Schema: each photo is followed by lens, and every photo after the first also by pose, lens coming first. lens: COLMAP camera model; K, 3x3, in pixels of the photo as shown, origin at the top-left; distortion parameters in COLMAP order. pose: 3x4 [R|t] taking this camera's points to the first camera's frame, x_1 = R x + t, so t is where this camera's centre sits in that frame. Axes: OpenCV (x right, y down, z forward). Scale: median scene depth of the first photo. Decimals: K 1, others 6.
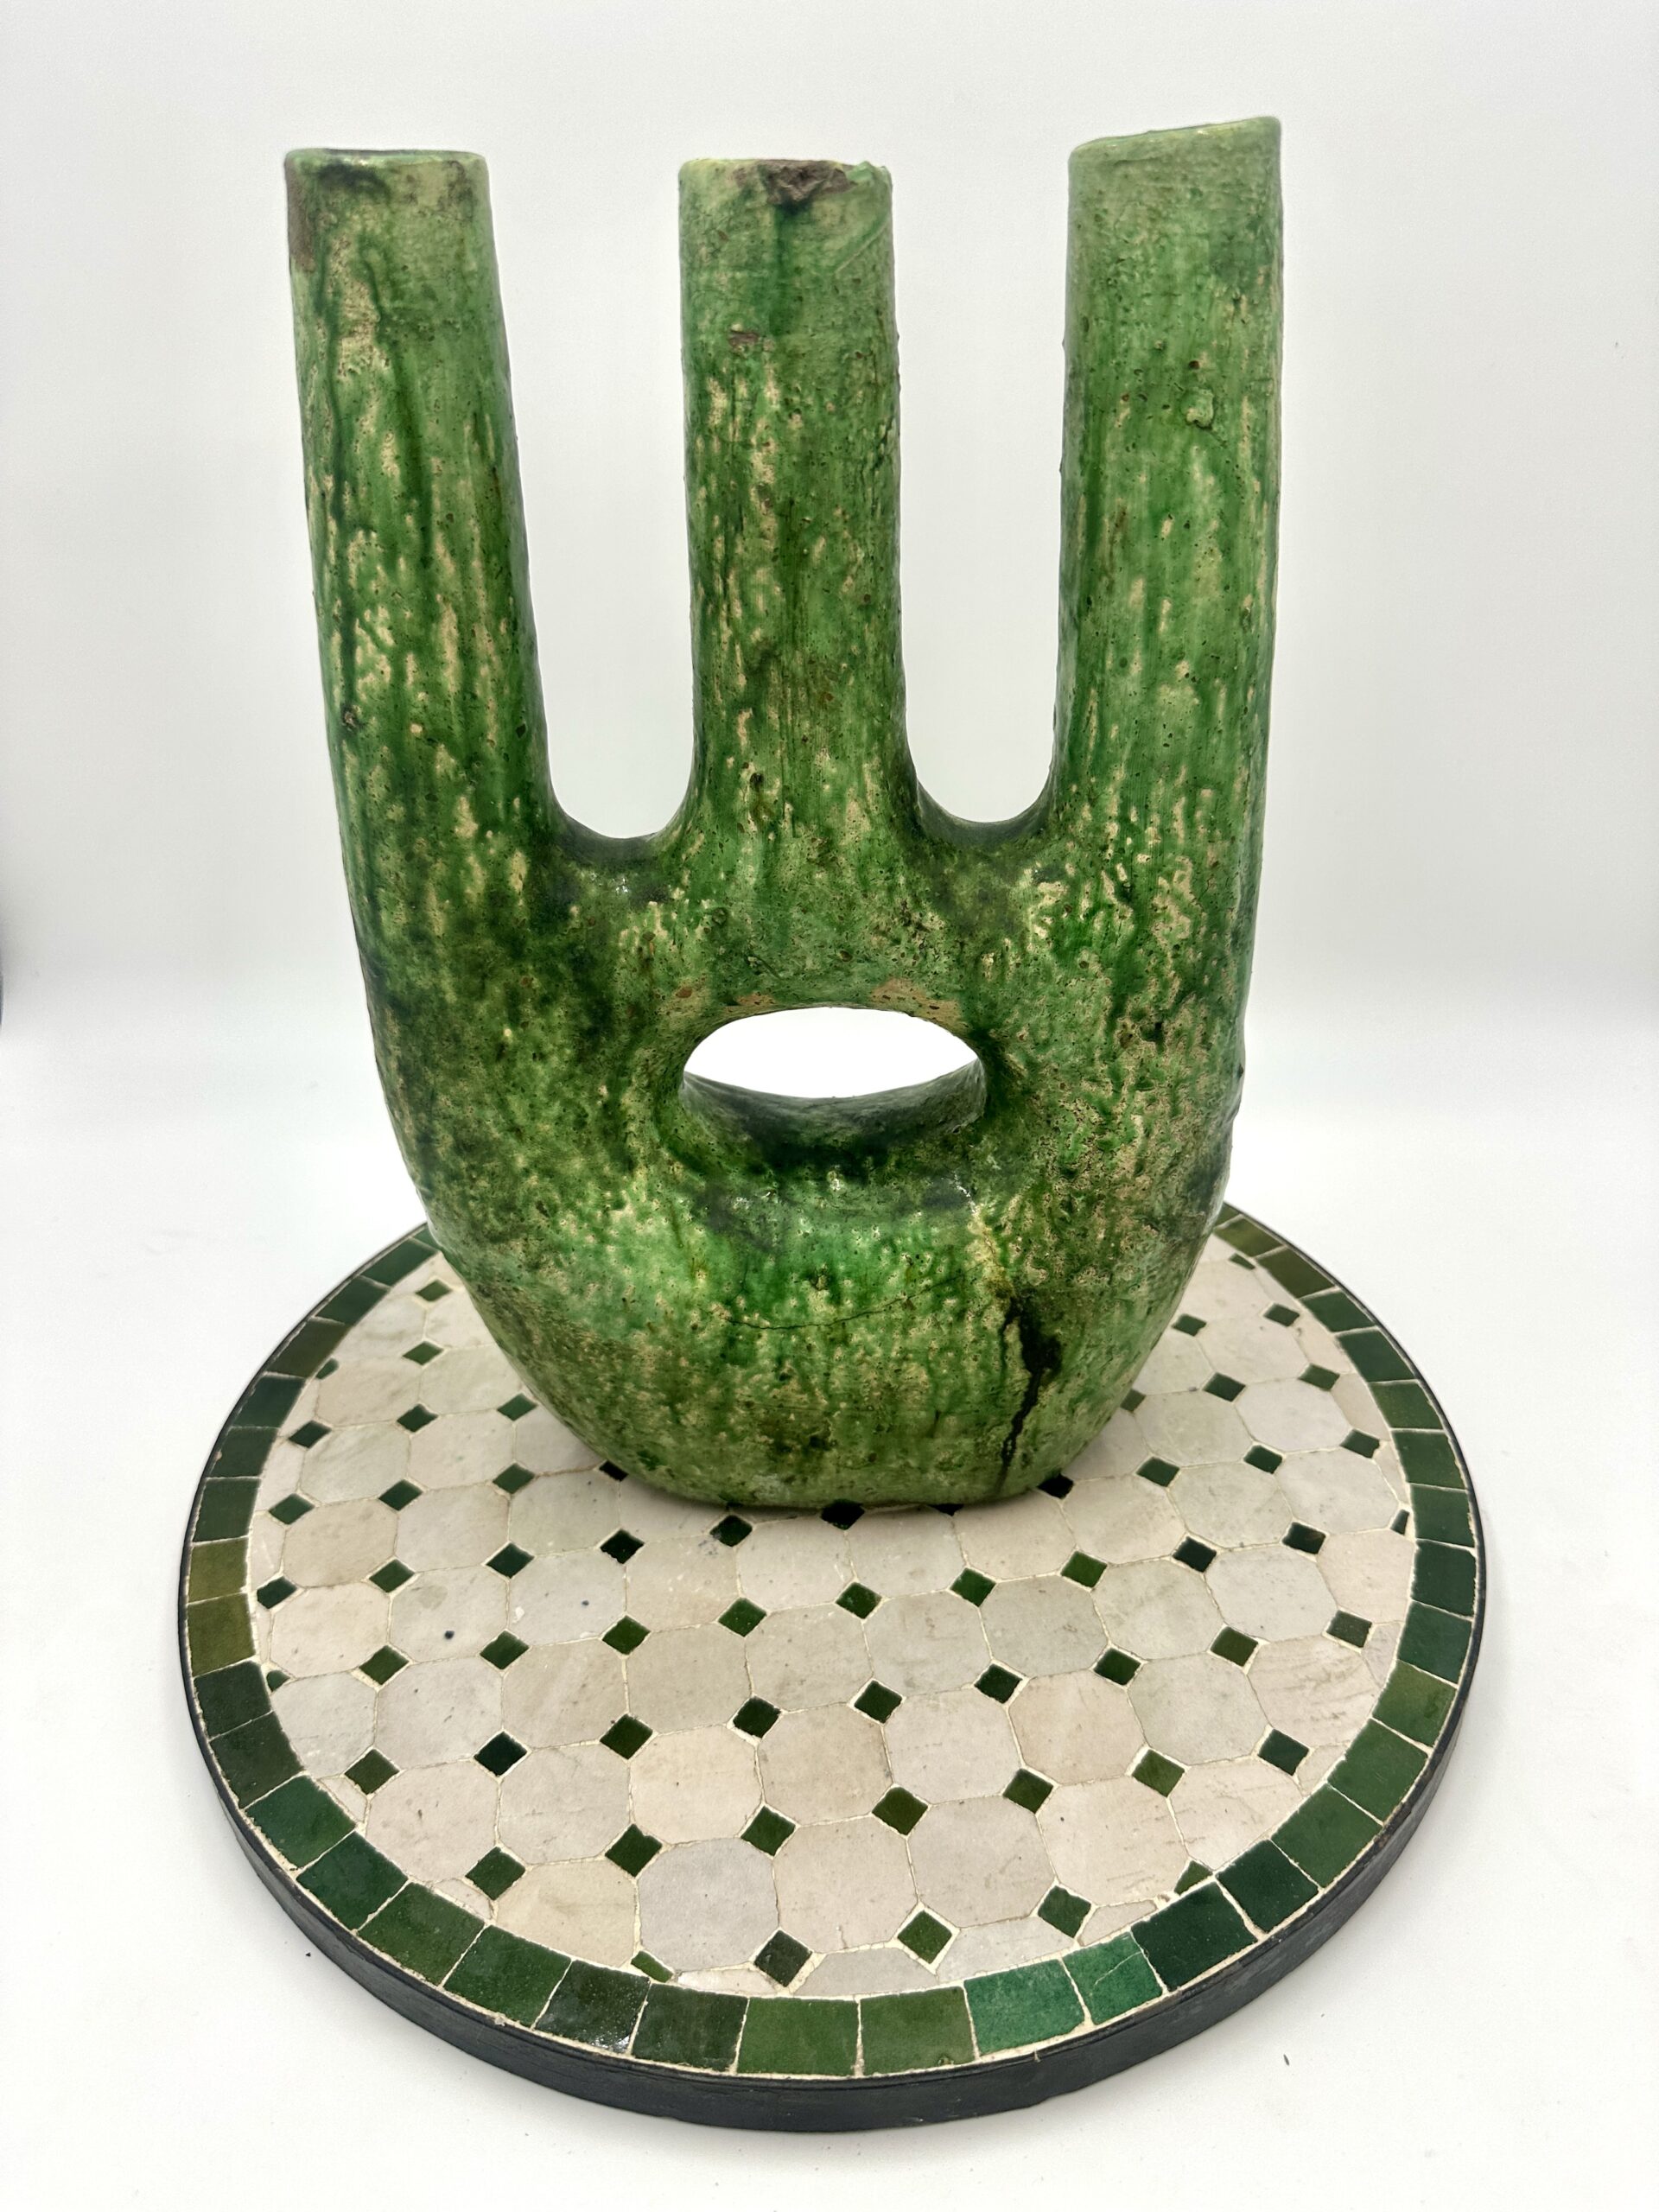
lens RADIAL K [[1556.7, 0, 835.2], [0, 1556.7, 1116.0], [0, 0, 1]] dist [0.075473, -0.172292]
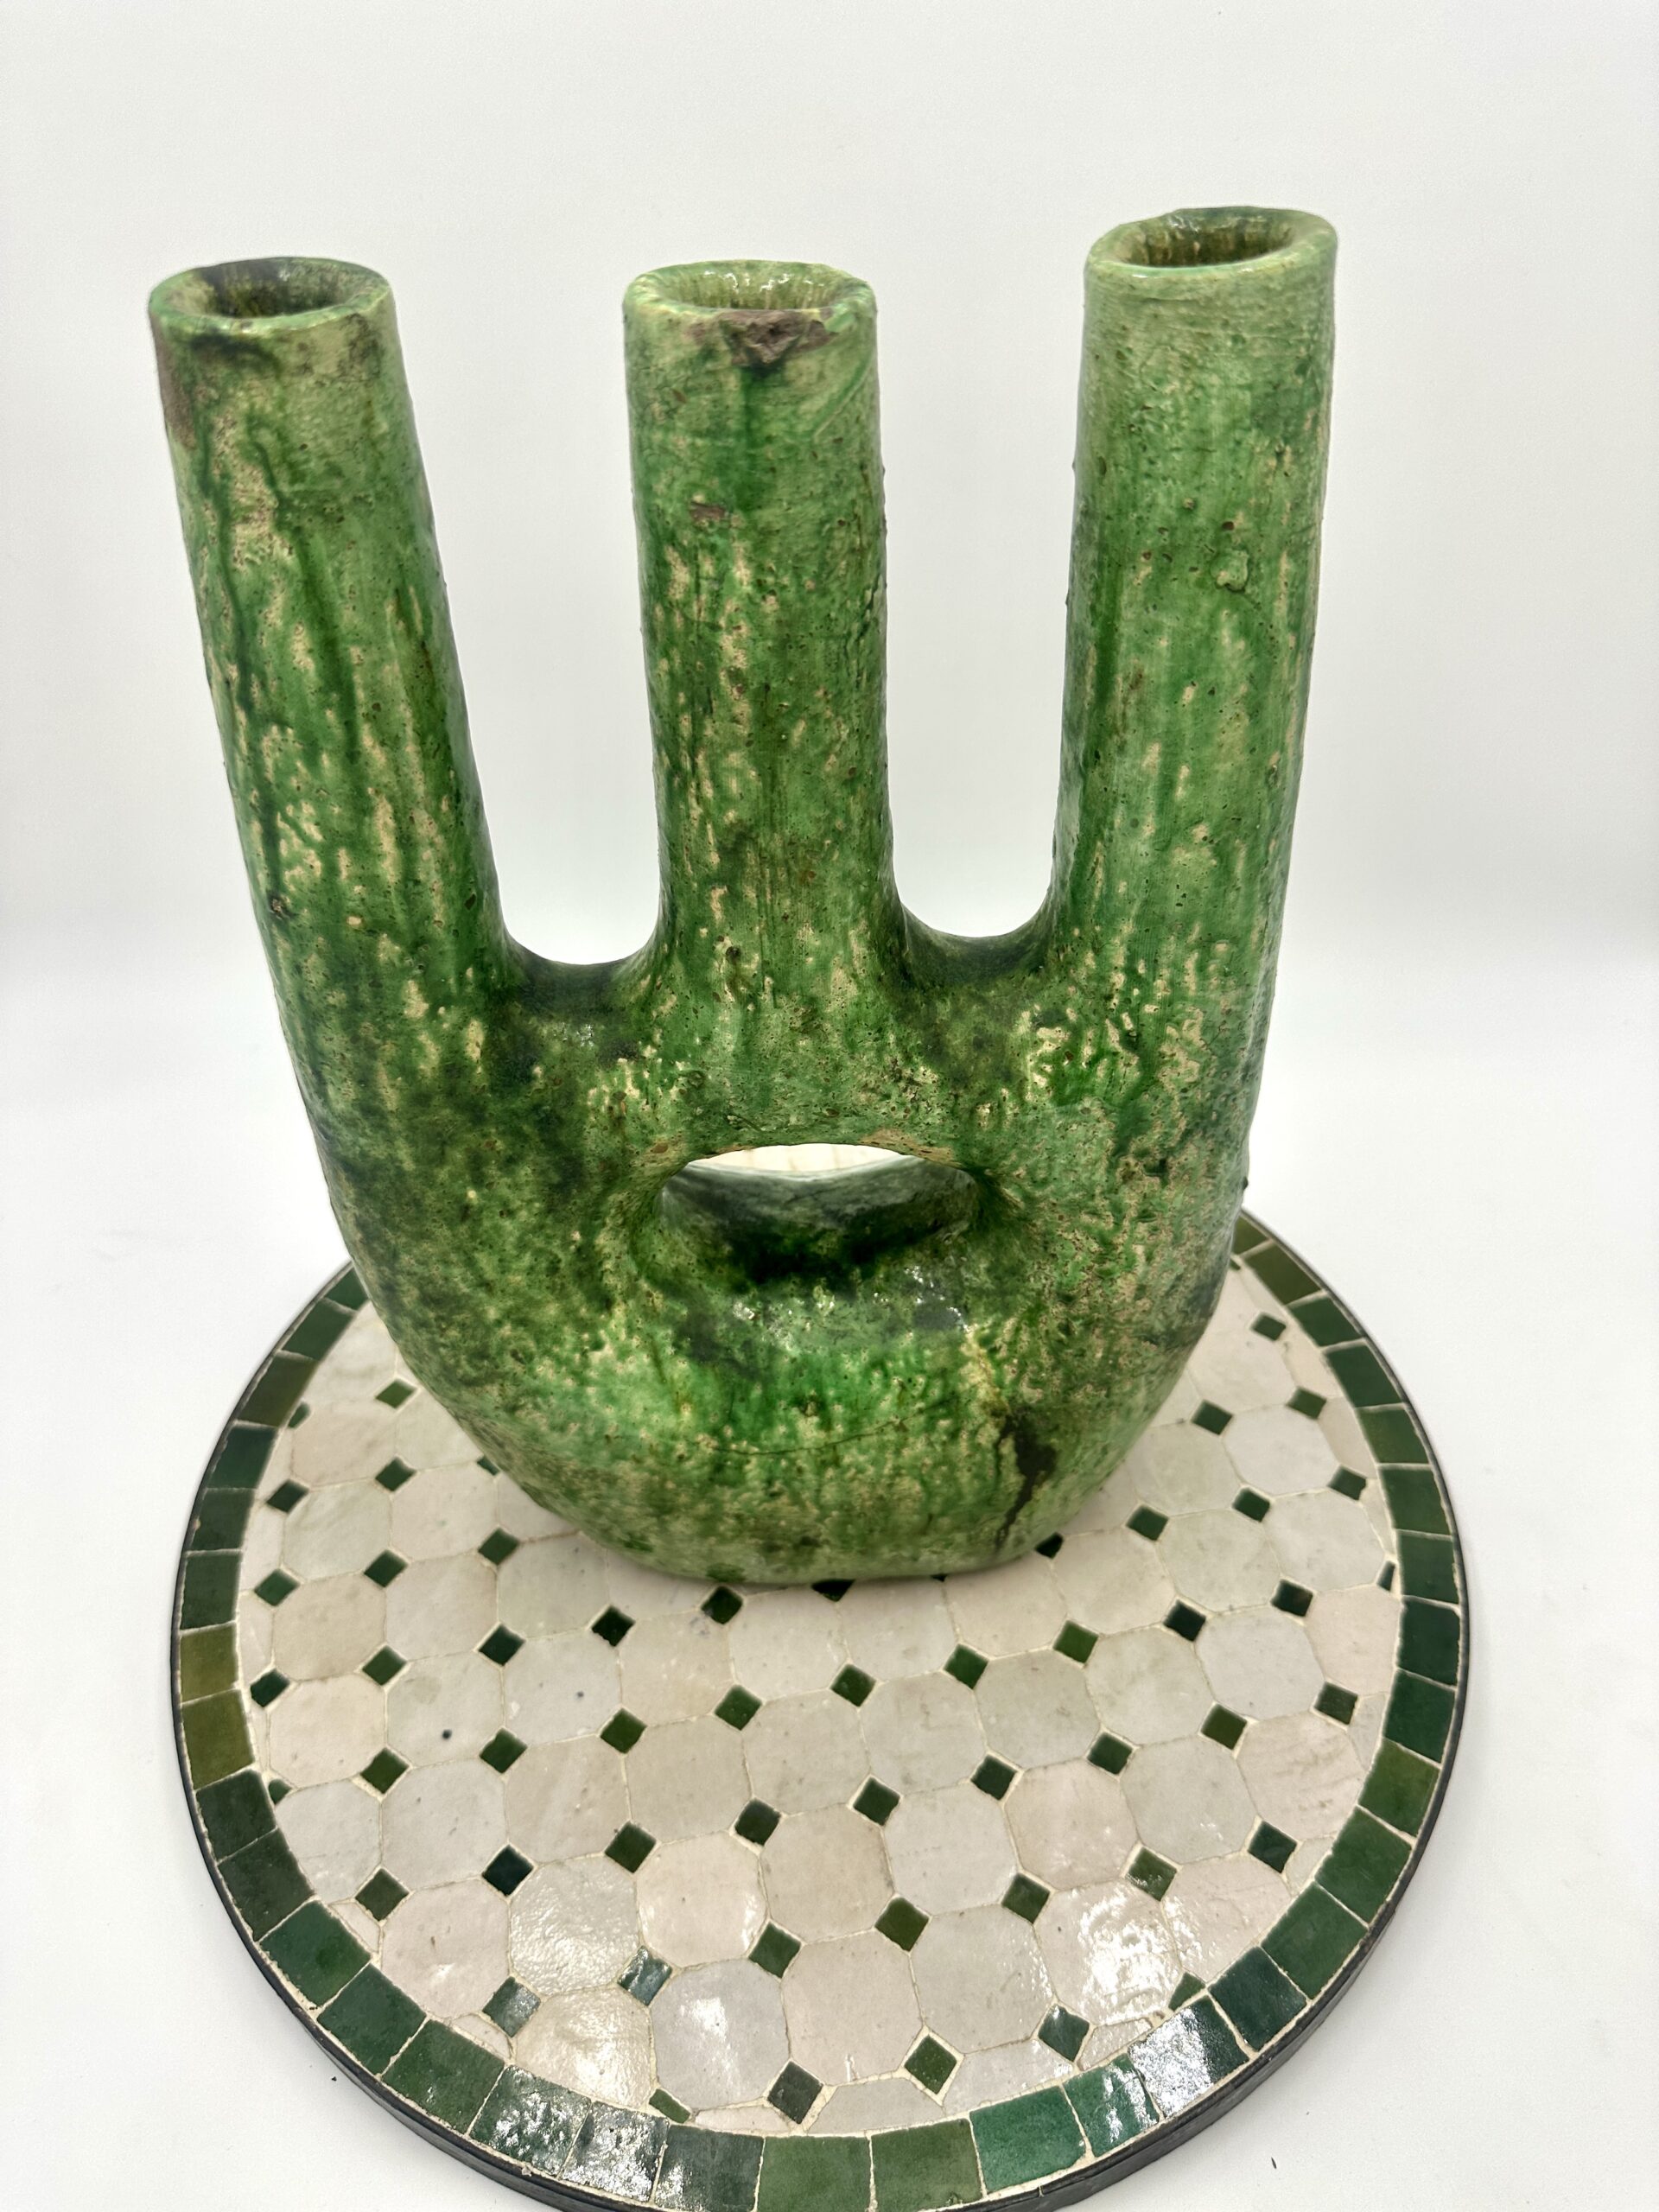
lens RADIAL K [[1582.8, 0, 828.6], [0, 1582.8, 1104.5], [0, 0, 1]] dist [0.019015, -0.063646]
pose [[0.999362, -0.026300, 0.024148, -0.016646], [0.021936, 0.985892, 0.165940, -0.245402], [-0.028172, -0.165304, 0.985840, 0.064370]]
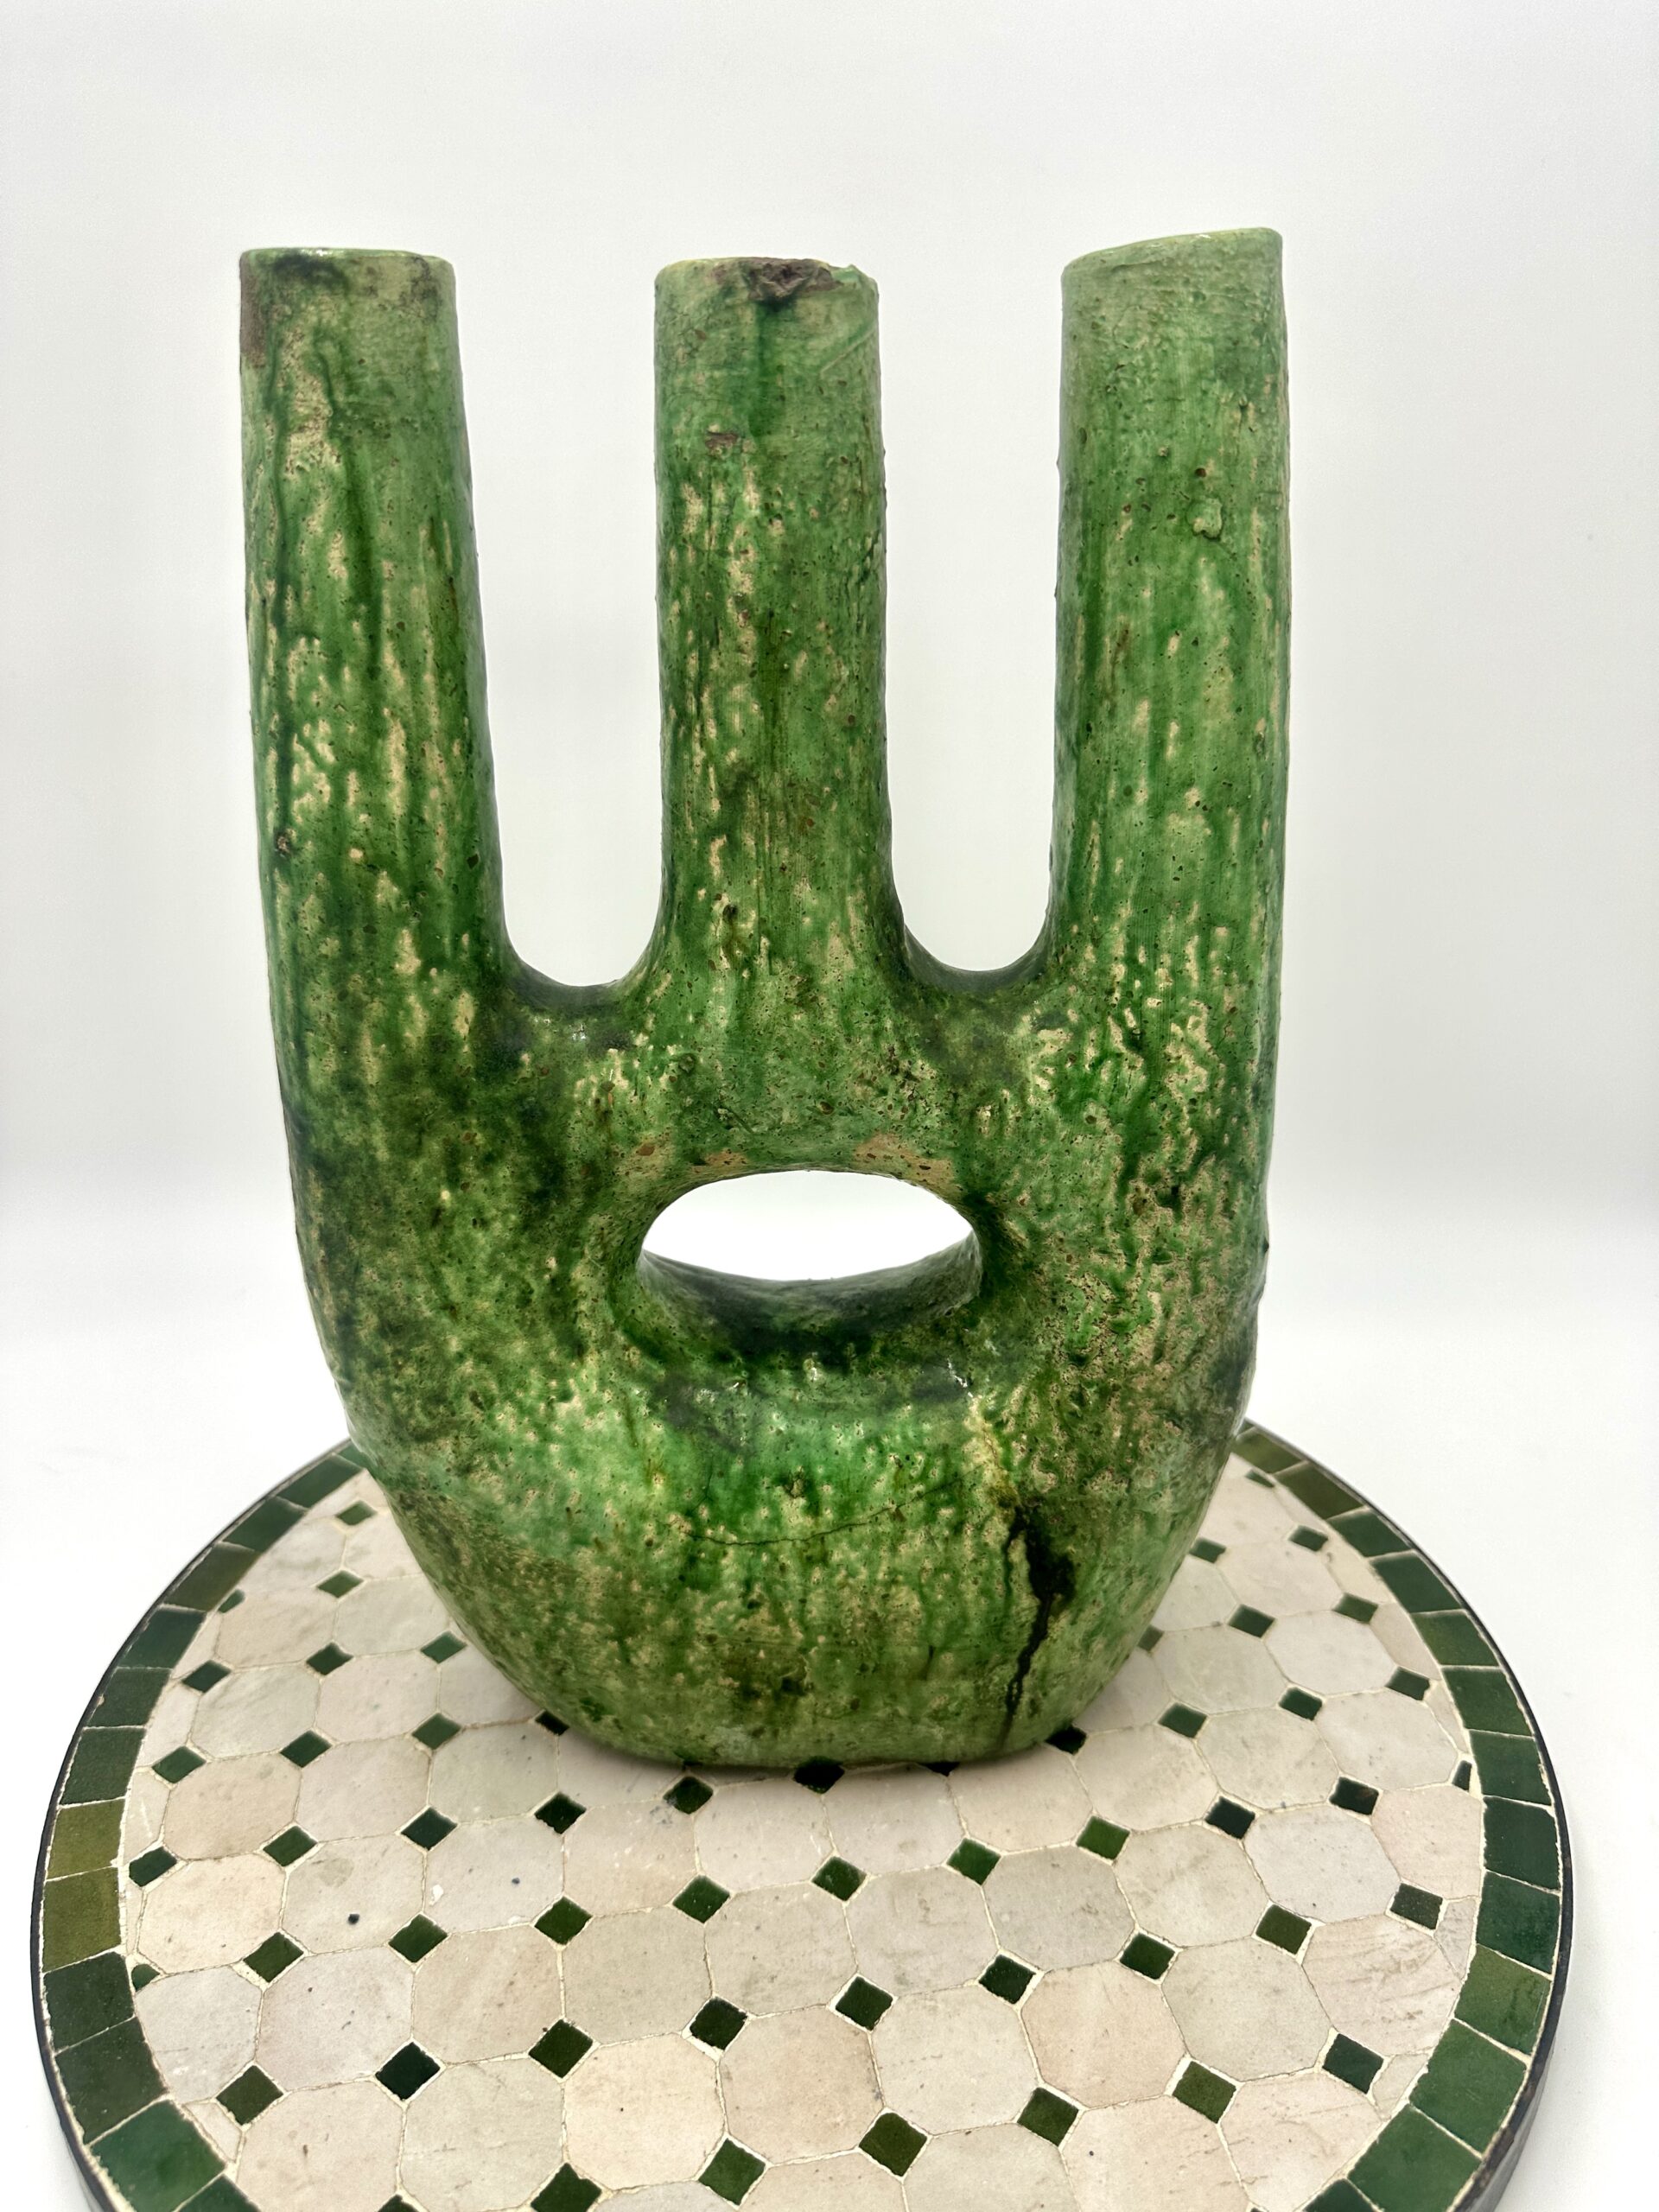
lens RADIAL K [[1602.7, 0, 817.6], [0, 1602.7, 1098.6], [0, 0, 1]] dist [-0.034573, 0.024038]
pose [[0.999909, 0.002284, 0.013287, -0.009729], [-0.000099, 0.986764, -0.162162, 0.036312], [-0.013482, 0.162146, 0.986675, 0.089529]]
